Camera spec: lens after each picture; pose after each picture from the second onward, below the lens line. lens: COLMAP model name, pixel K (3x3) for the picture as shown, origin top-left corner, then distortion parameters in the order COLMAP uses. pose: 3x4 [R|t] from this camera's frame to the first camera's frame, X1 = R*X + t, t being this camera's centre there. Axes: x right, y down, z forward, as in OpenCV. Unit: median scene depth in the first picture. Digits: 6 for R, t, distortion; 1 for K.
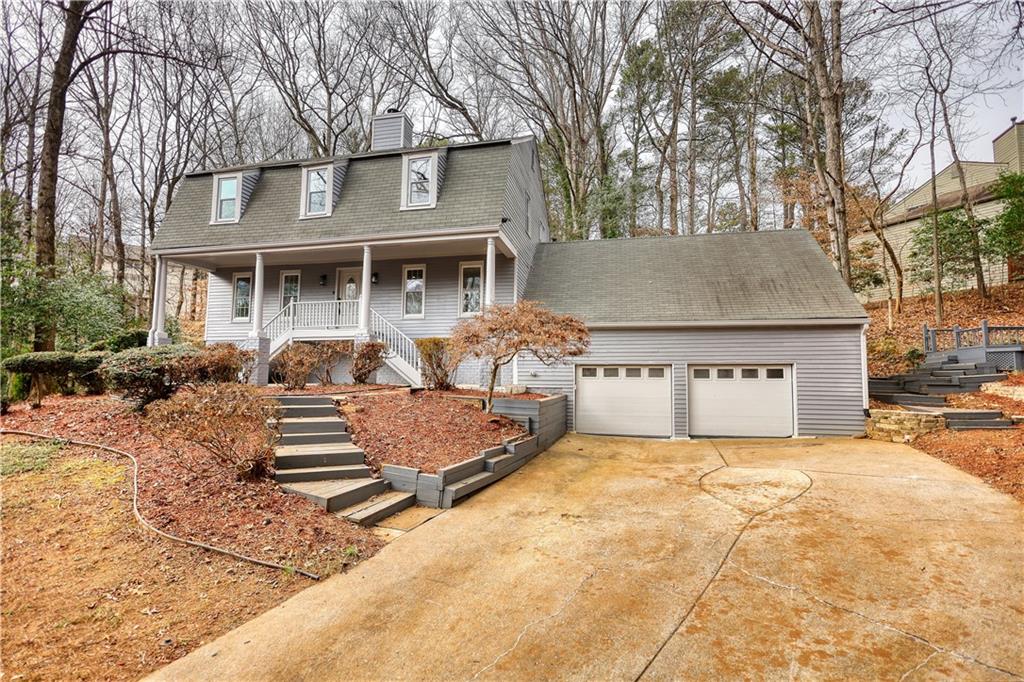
lens RADIAL K [[476.4, 0, 513.0], [0, 476.4, 346.3], [0, 0, 1]] dist [-0.000777, -0.000630]
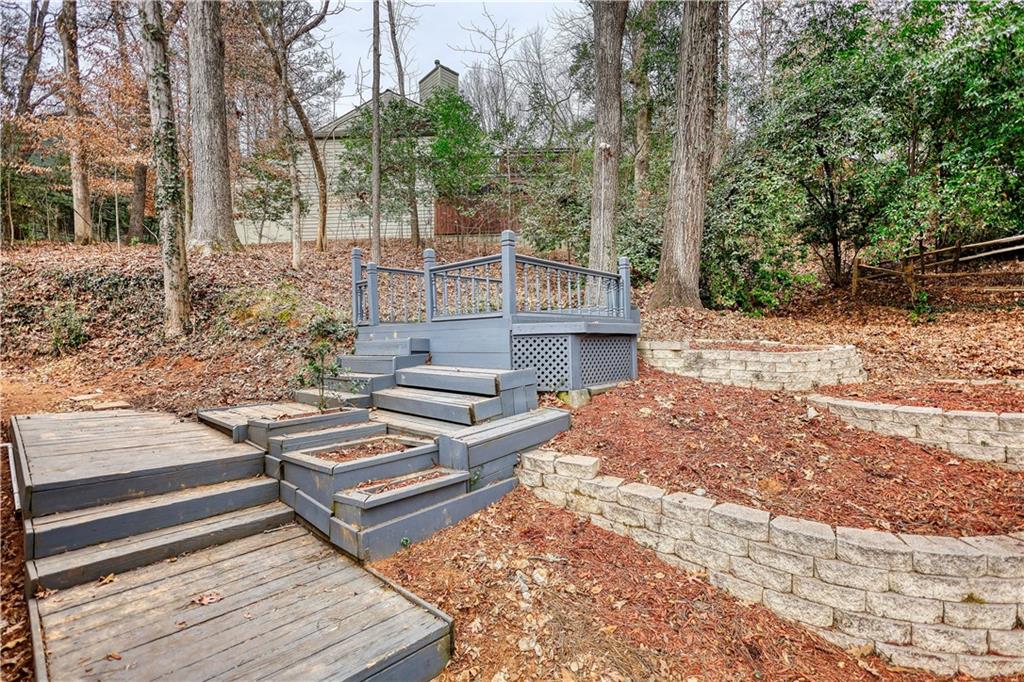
lens RADIAL K [[476.4, 0, 513.0], [0, 476.4, 346.3], [0, 0, 1]] dist [-0.000777, -0.000630]
pose [[0.510105, -0.035988, 0.859359, 0.623297], [-0.045002, 0.996639, 0.068449, -0.001655], [-0.858934, -0.073589, 0.506772, 0.721343]]
